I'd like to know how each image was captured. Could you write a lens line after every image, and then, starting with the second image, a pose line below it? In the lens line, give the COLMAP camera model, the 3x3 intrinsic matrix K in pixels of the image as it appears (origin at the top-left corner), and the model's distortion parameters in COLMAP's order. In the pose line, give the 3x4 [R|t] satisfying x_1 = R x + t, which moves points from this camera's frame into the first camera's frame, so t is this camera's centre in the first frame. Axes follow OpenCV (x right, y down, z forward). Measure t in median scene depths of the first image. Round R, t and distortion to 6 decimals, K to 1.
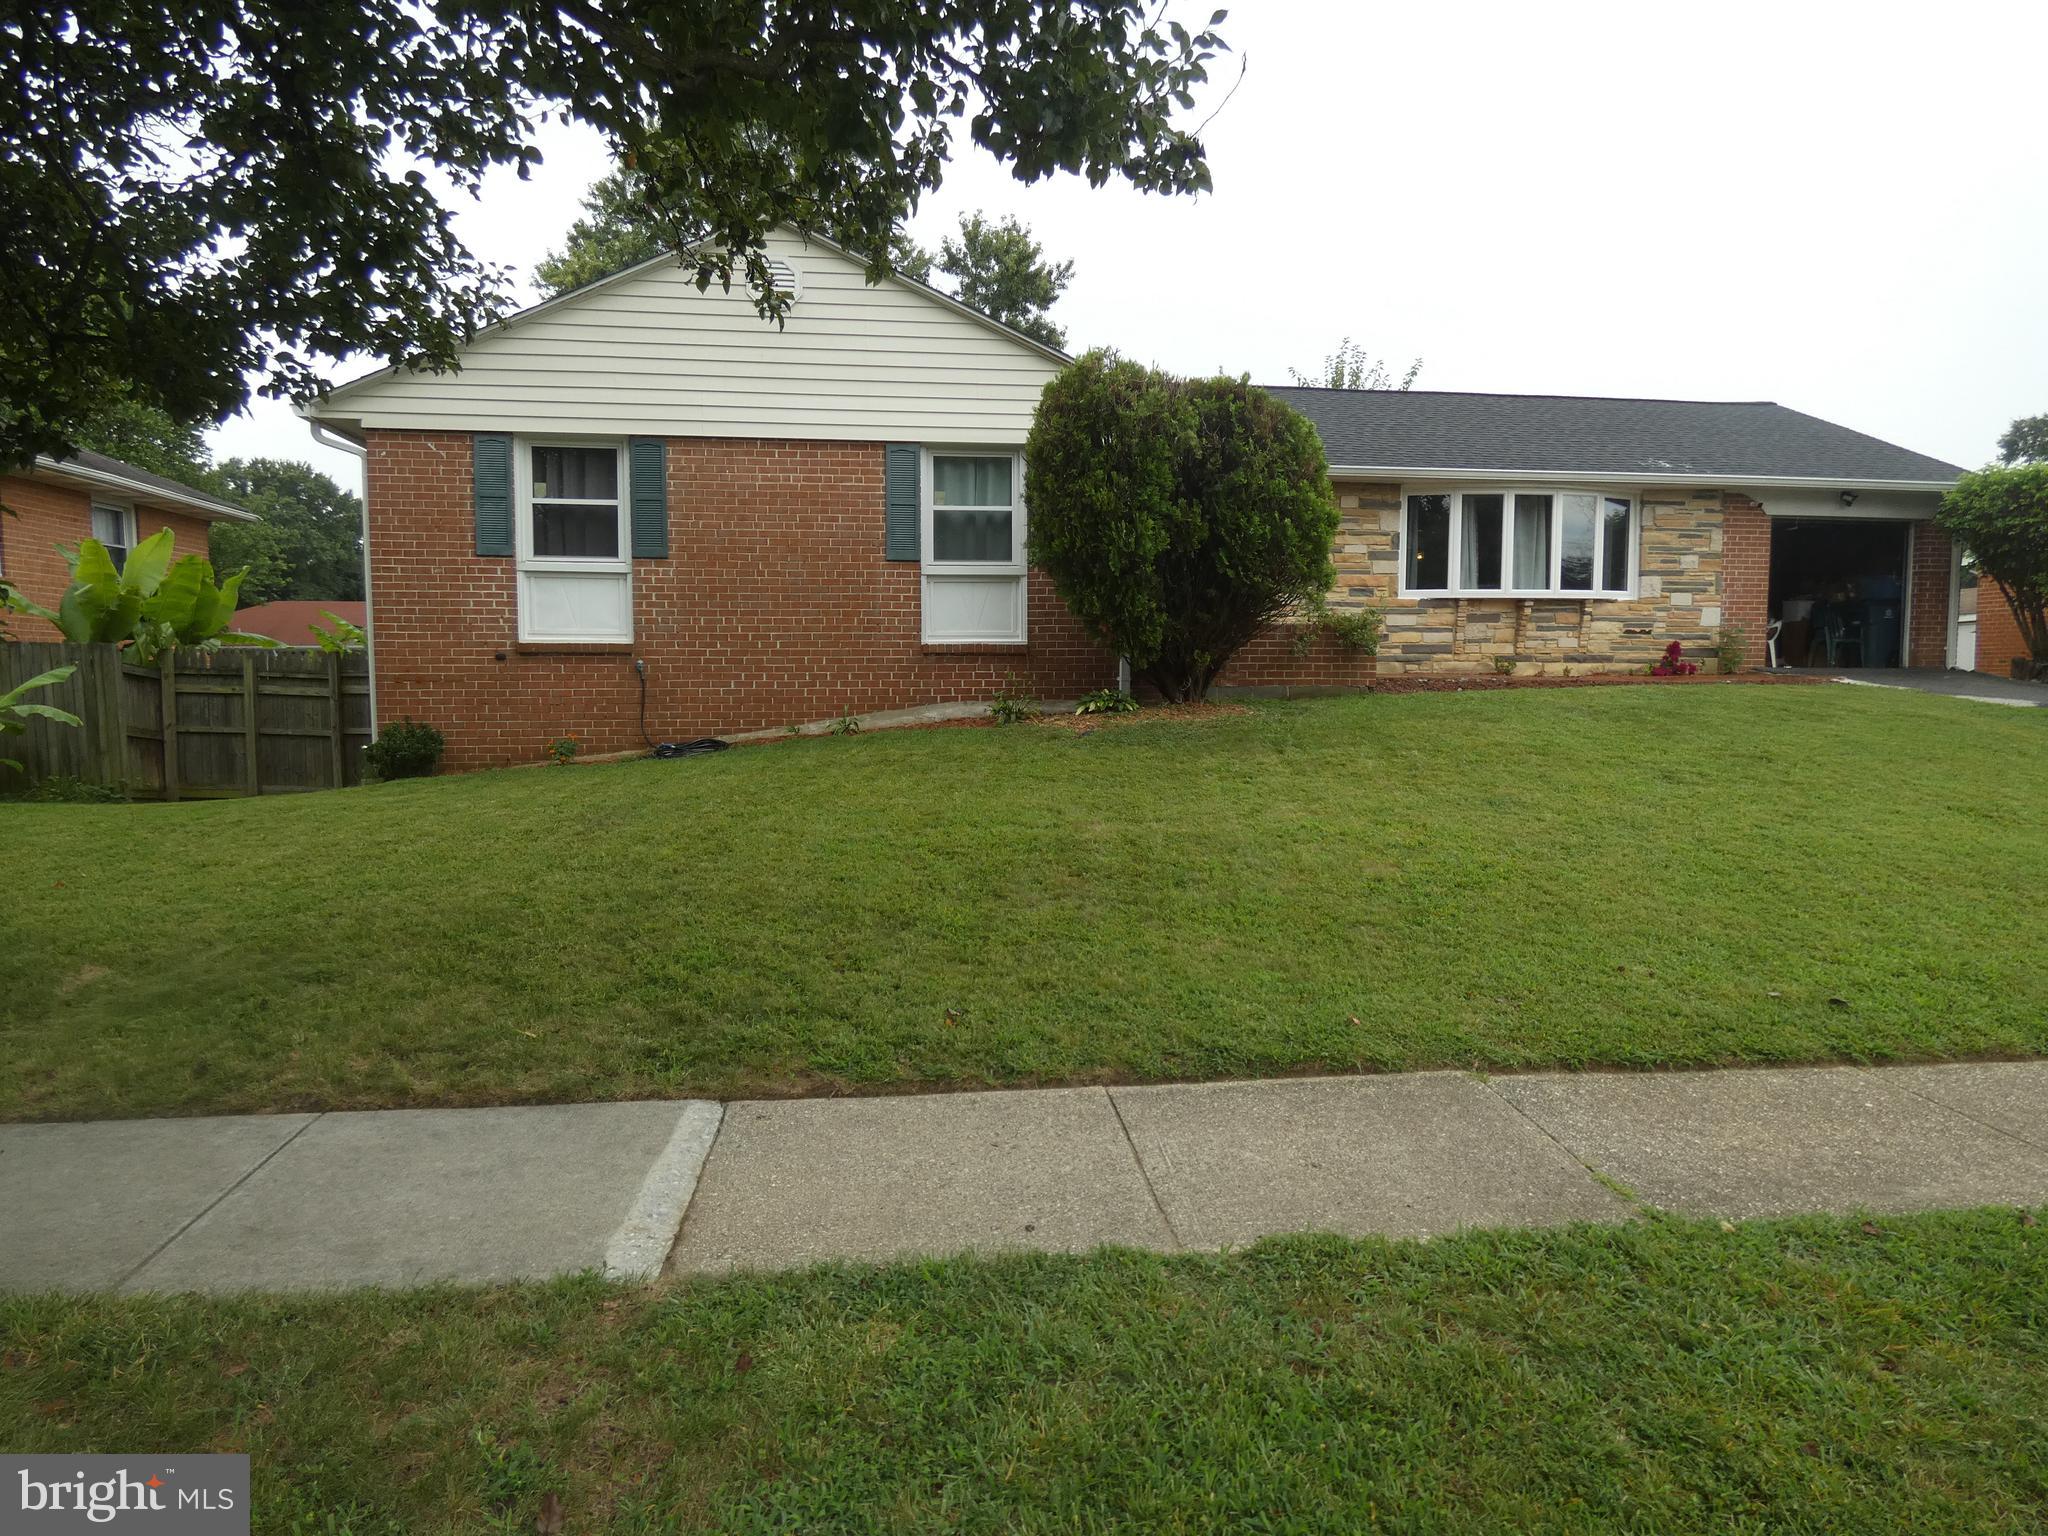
lens RADIAL K [[1235.6, 0, 1029.9], [0, 1235.6, 773.1], [0, 0, 1]] dist [0.008120, -0.003500]
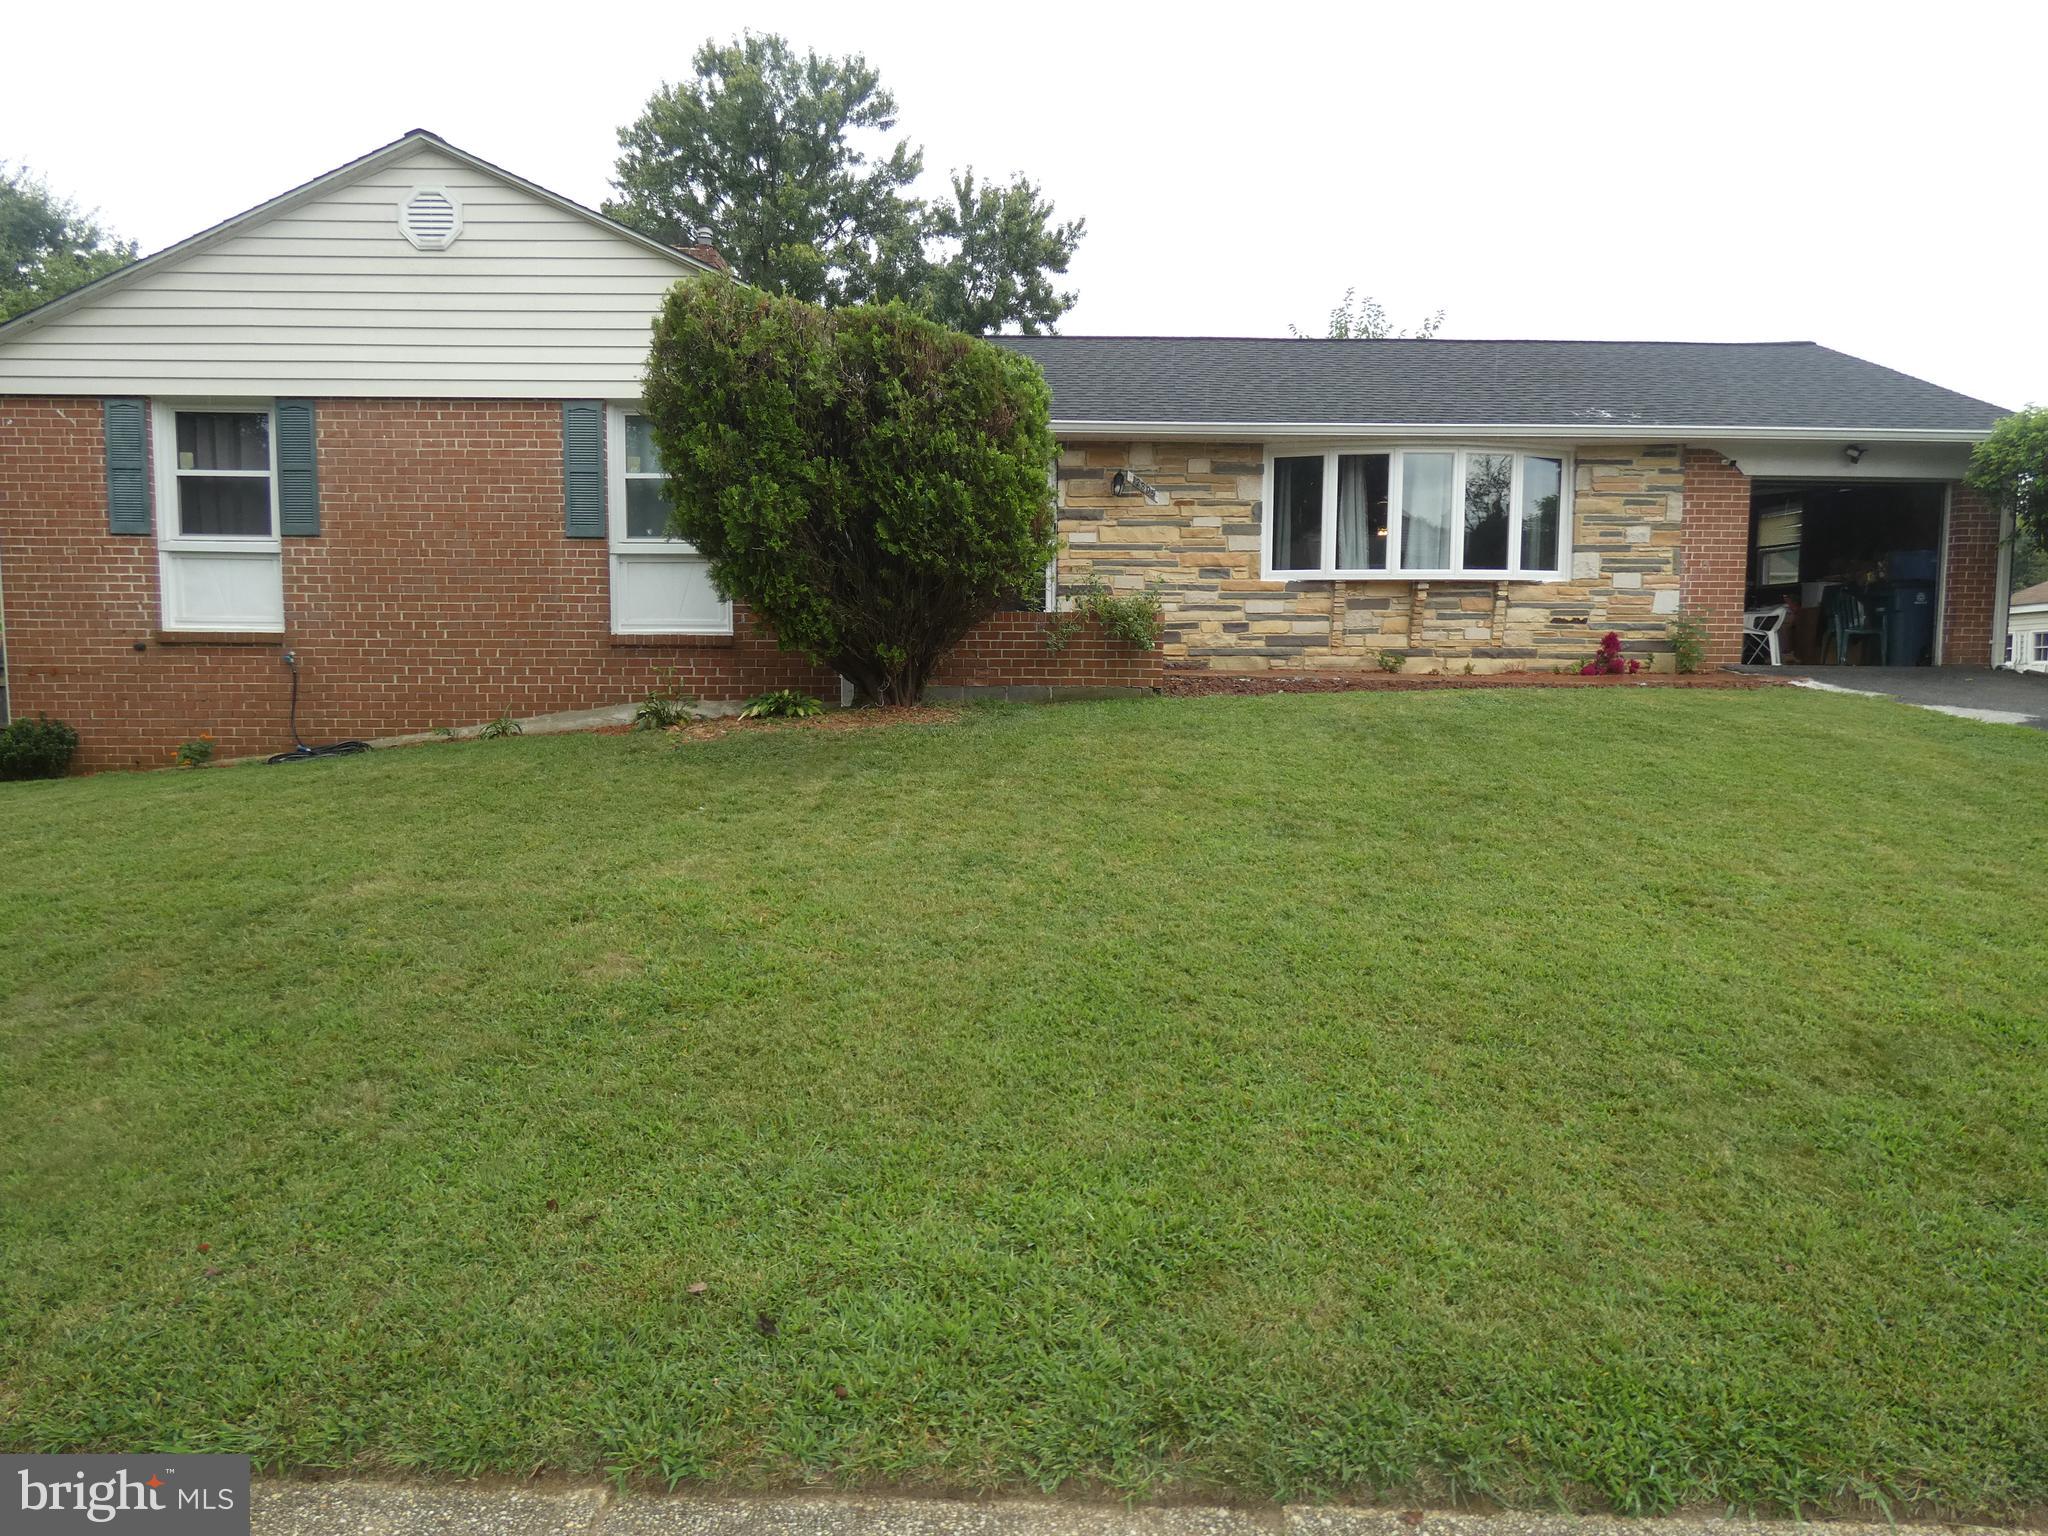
lens RADIAL K [[1235.6, 0, 1022.1], [0, 1235.6, 767.7], [0, 0, 1]] dist [0.008120, -0.003500]
pose [[0.991064, 0.017774, -0.132196, 0.310815], [-0.016669, 0.999816, 0.009465, -0.024112], [0.132340, -0.007177, 0.991178, 0.181229]]
